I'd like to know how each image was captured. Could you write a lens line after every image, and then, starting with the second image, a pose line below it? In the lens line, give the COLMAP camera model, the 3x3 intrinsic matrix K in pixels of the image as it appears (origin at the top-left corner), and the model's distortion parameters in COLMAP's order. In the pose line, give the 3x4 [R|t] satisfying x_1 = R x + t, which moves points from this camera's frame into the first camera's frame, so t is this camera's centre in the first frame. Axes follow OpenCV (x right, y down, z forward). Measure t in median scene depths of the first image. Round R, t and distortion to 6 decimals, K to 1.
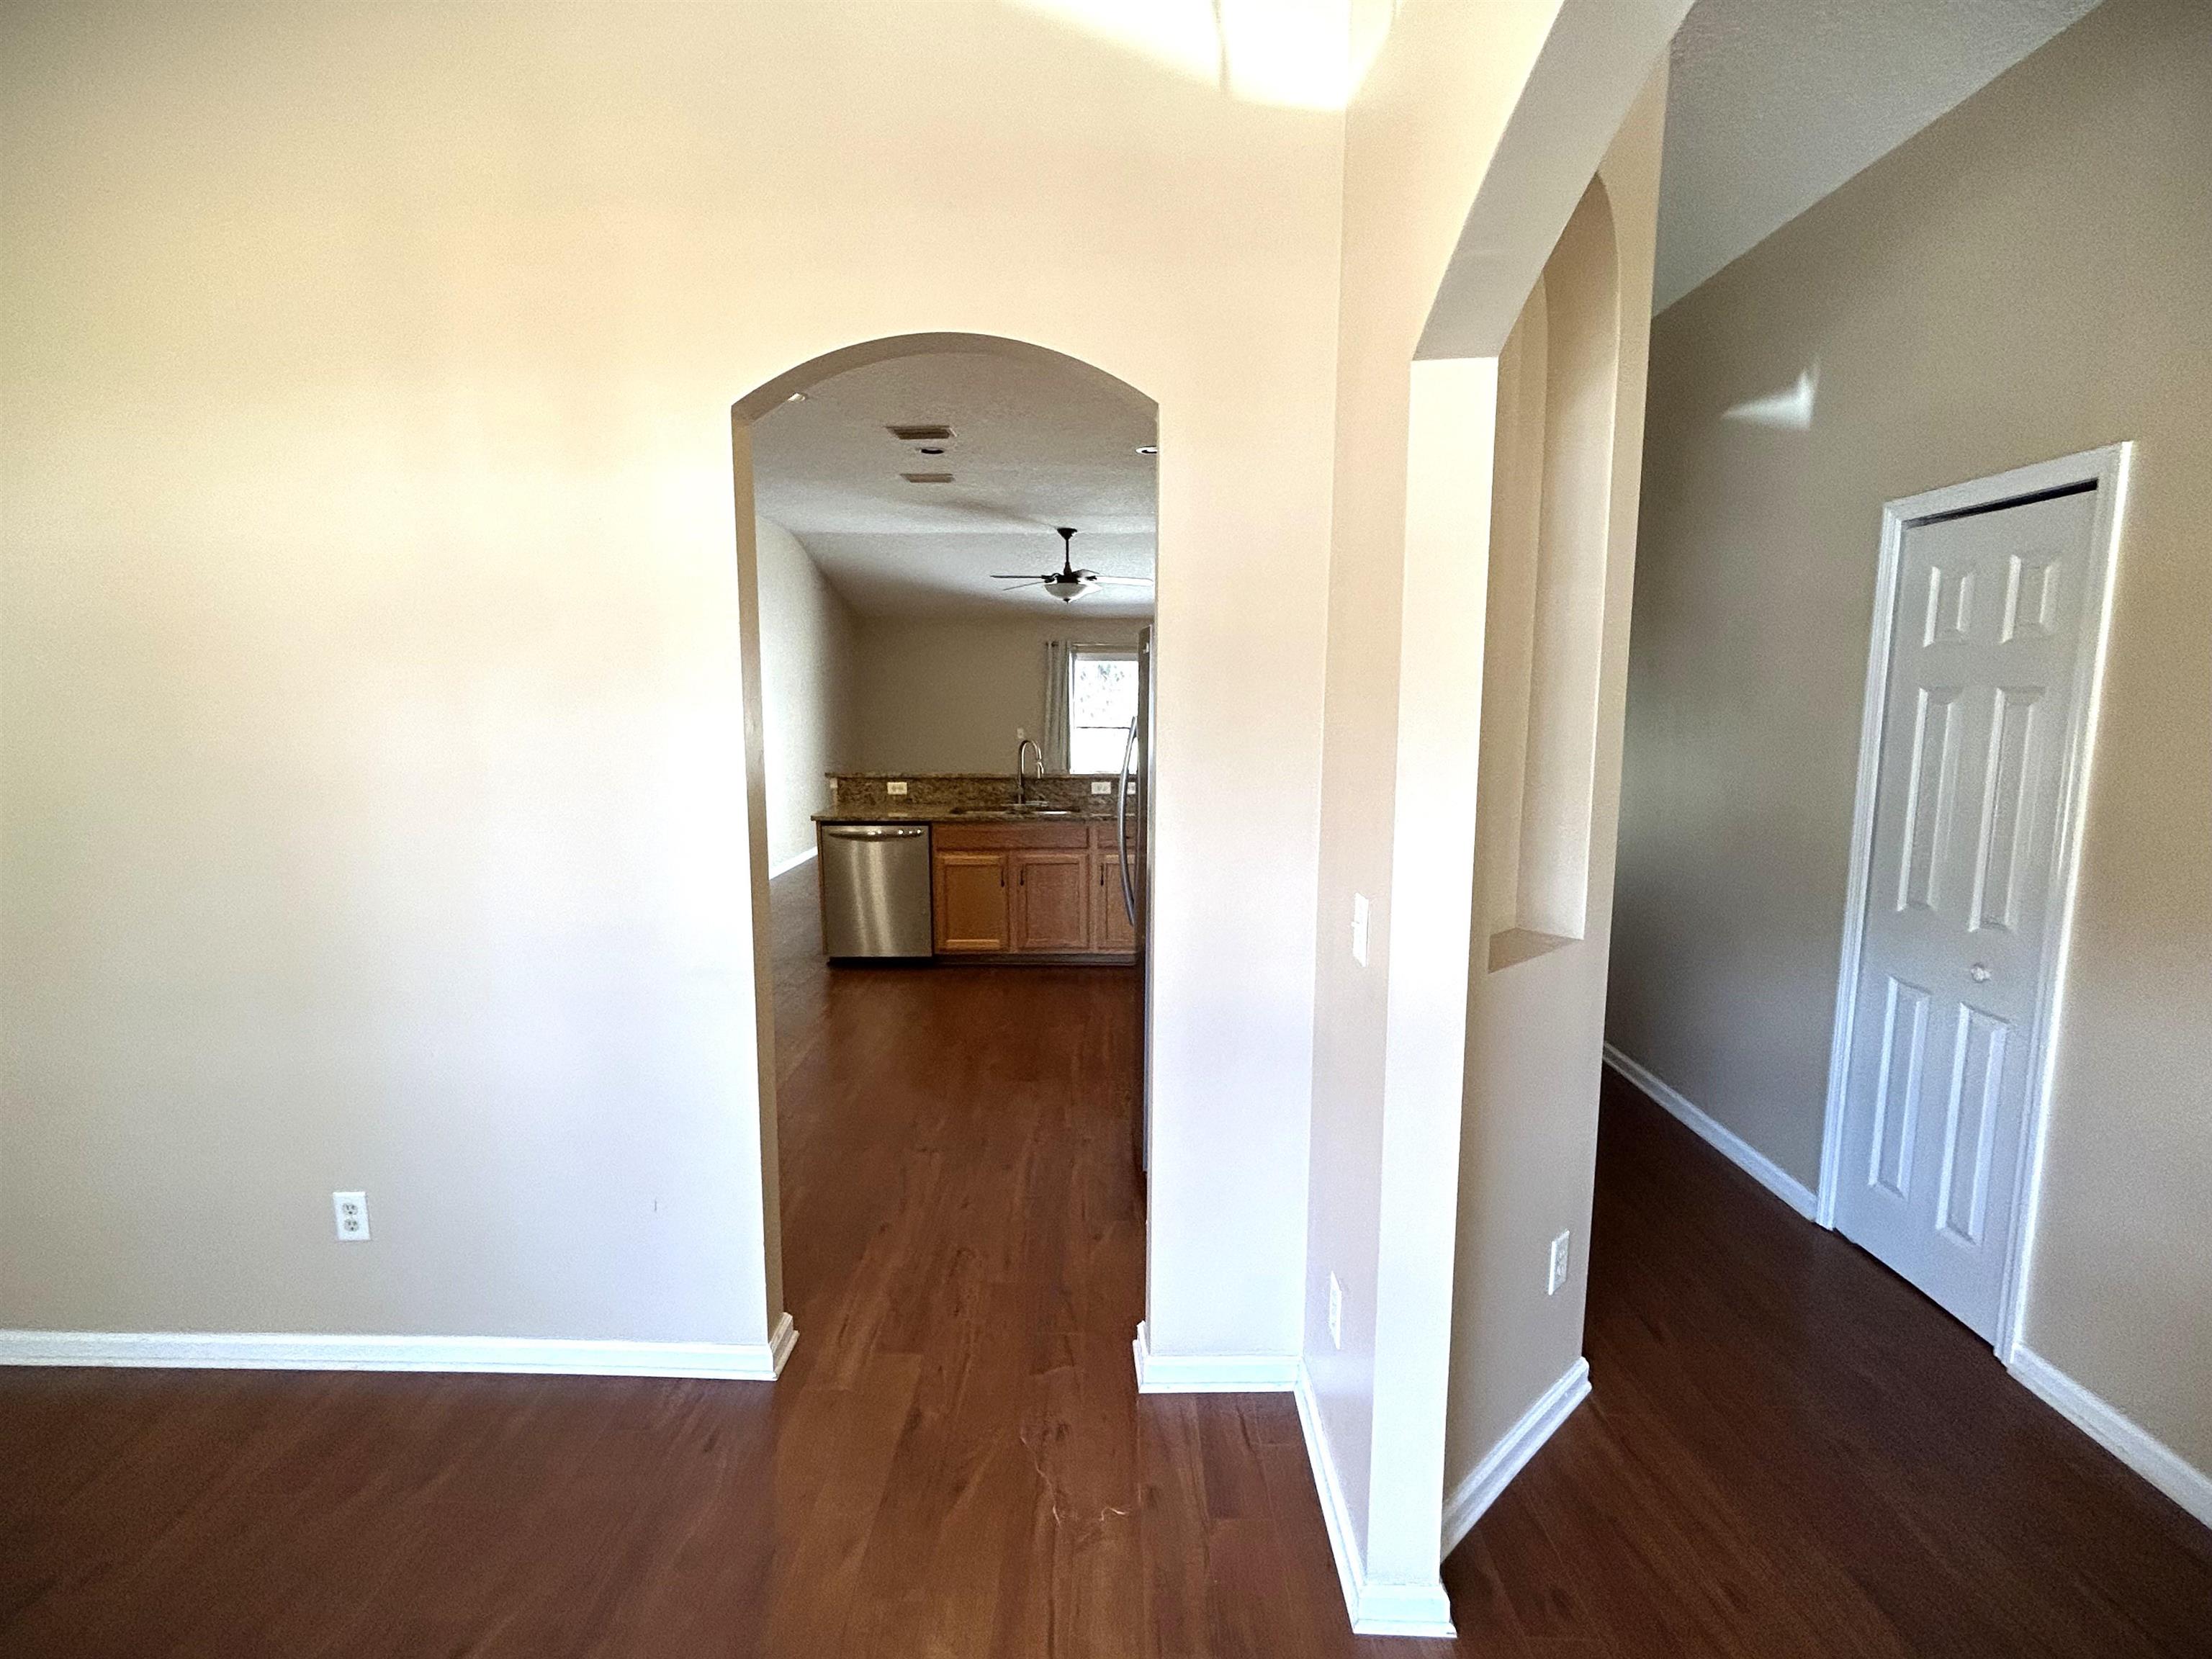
lens RADIAL K [[1042.9, 0, 1101.9], [0, 1042.9, 823.1], [0, 0, 1]] dist [-0.006815, 0.003176]
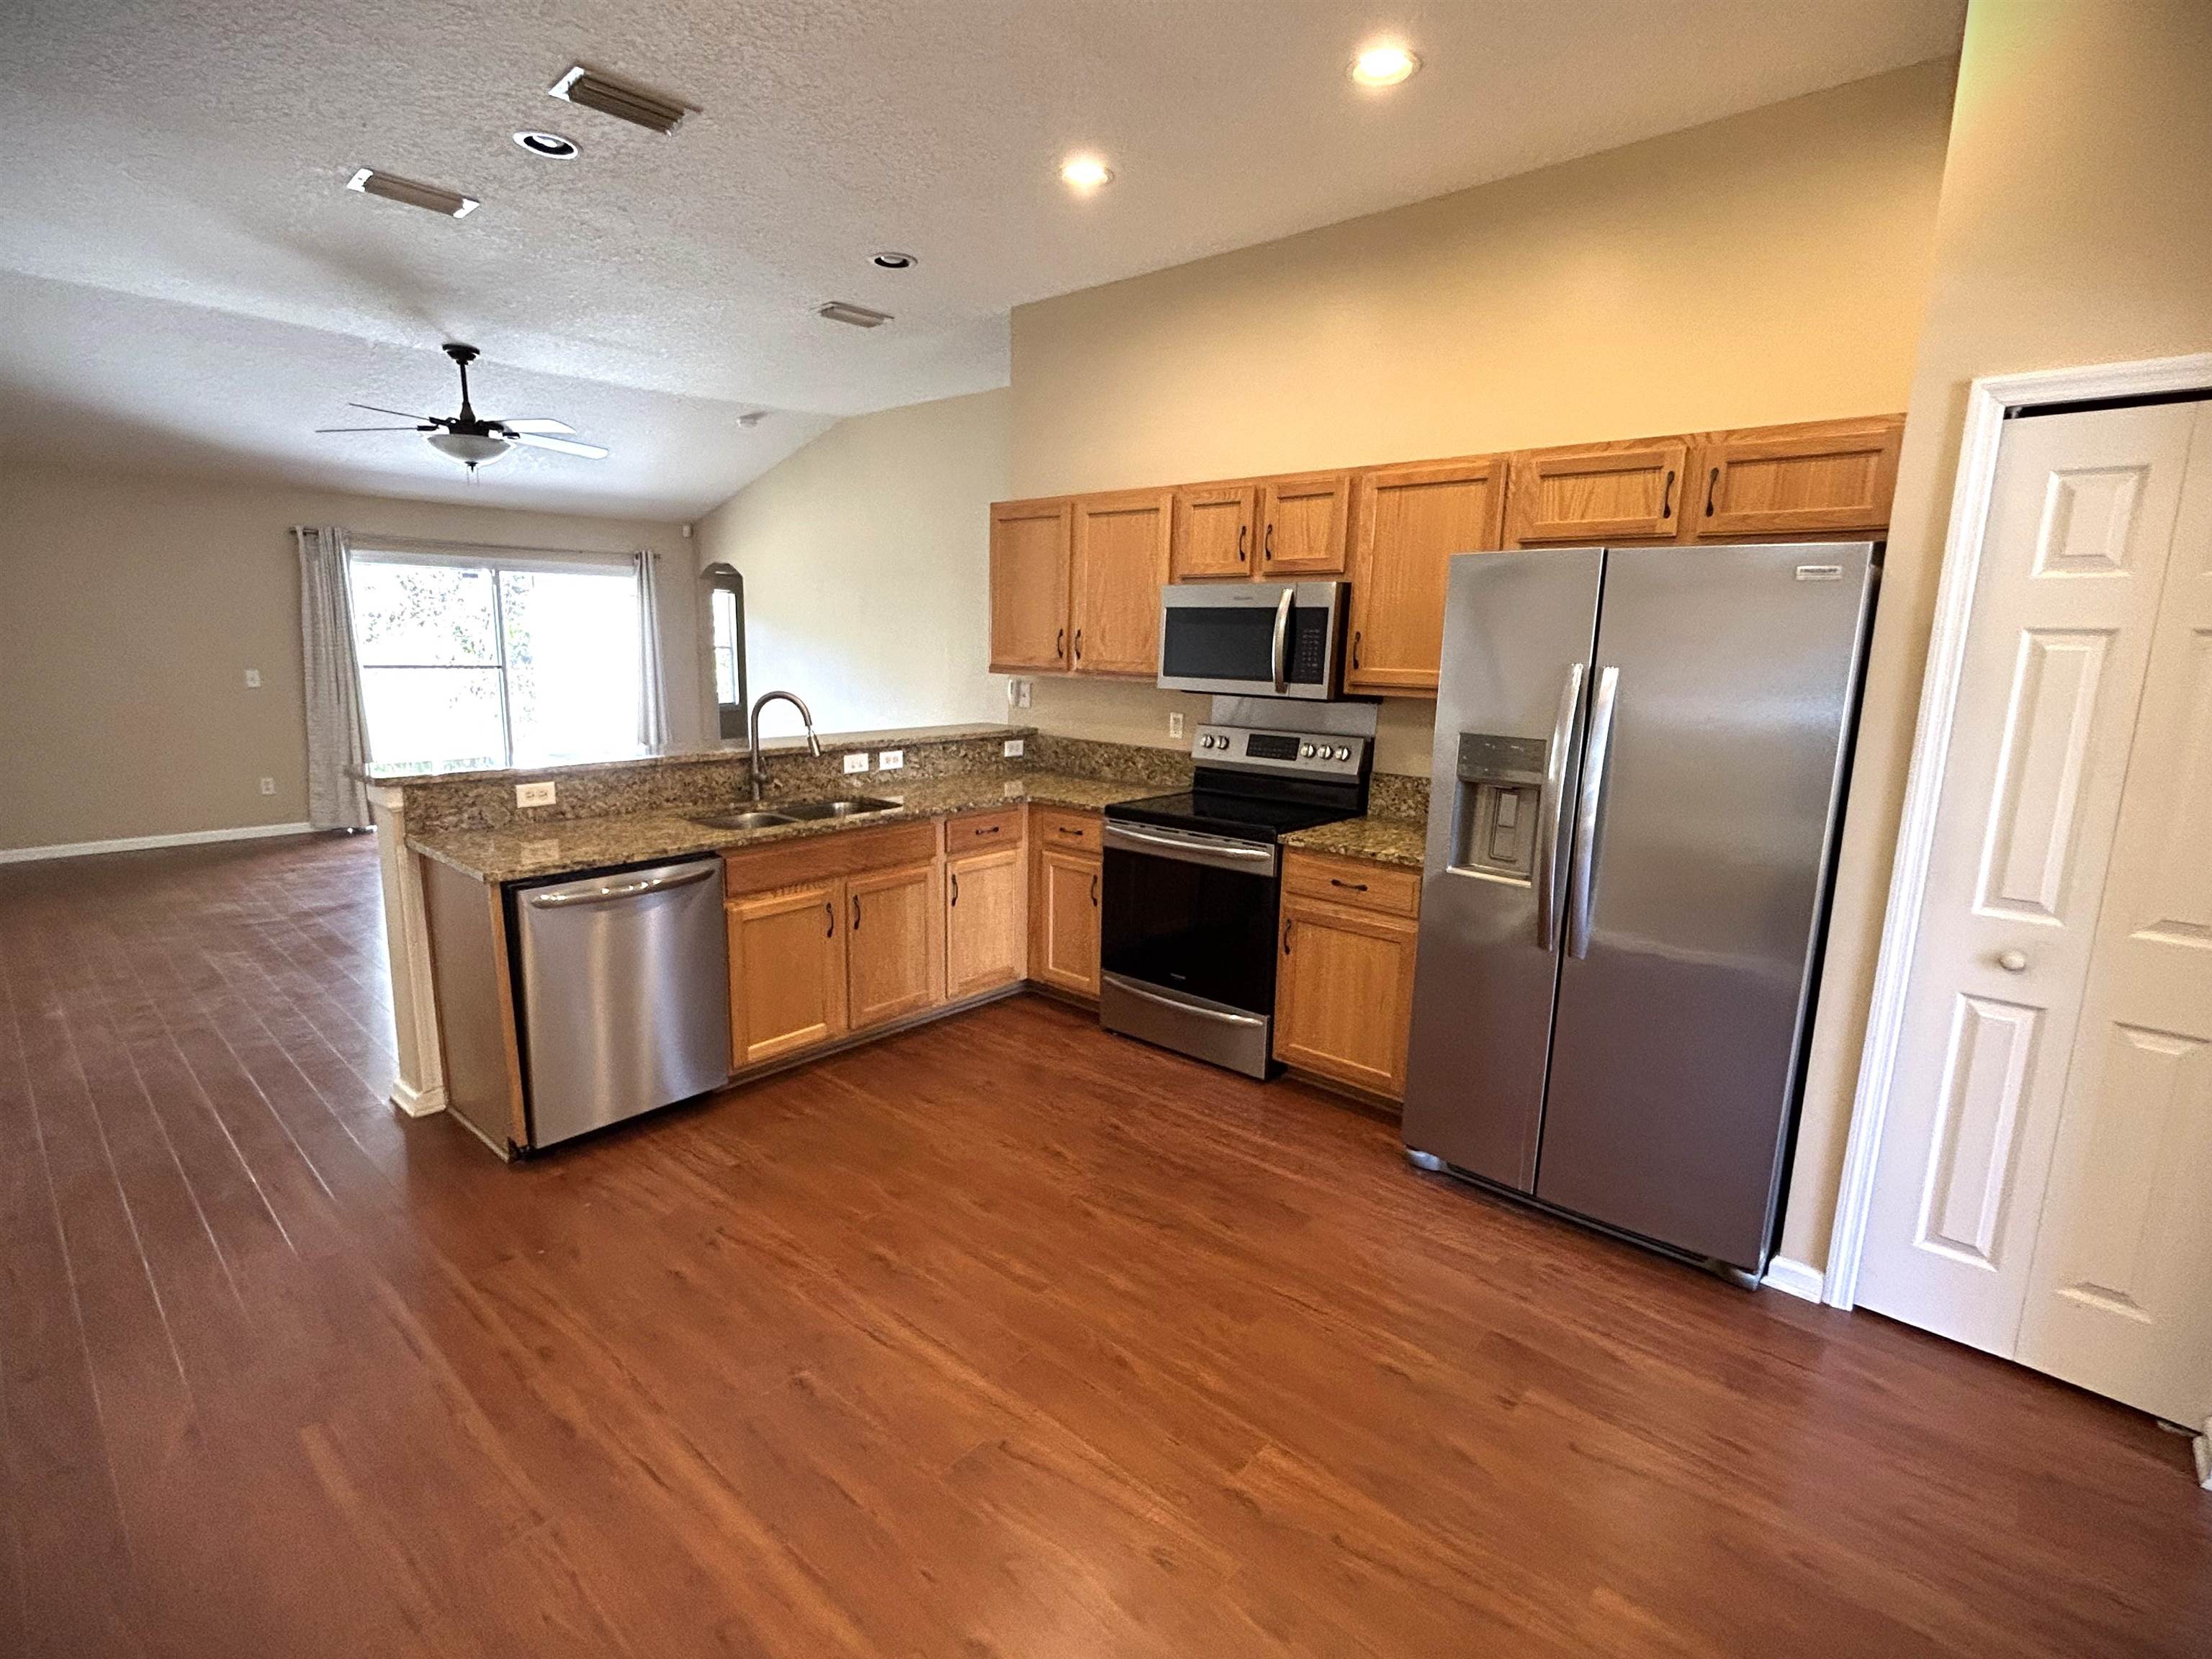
lens RADIAL K [[1042.9, 0, 1094.6], [0, 1042.9, 829.2], [0, 0, 1]] dist [-0.006815, 0.003176]
pose [[0.658722, -0.126548, 0.741668, -0.402855], [0.072569, 0.991844, 0.104782, -0.050599], [-0.748879, -0.015200, 0.662533, 0.438481]]
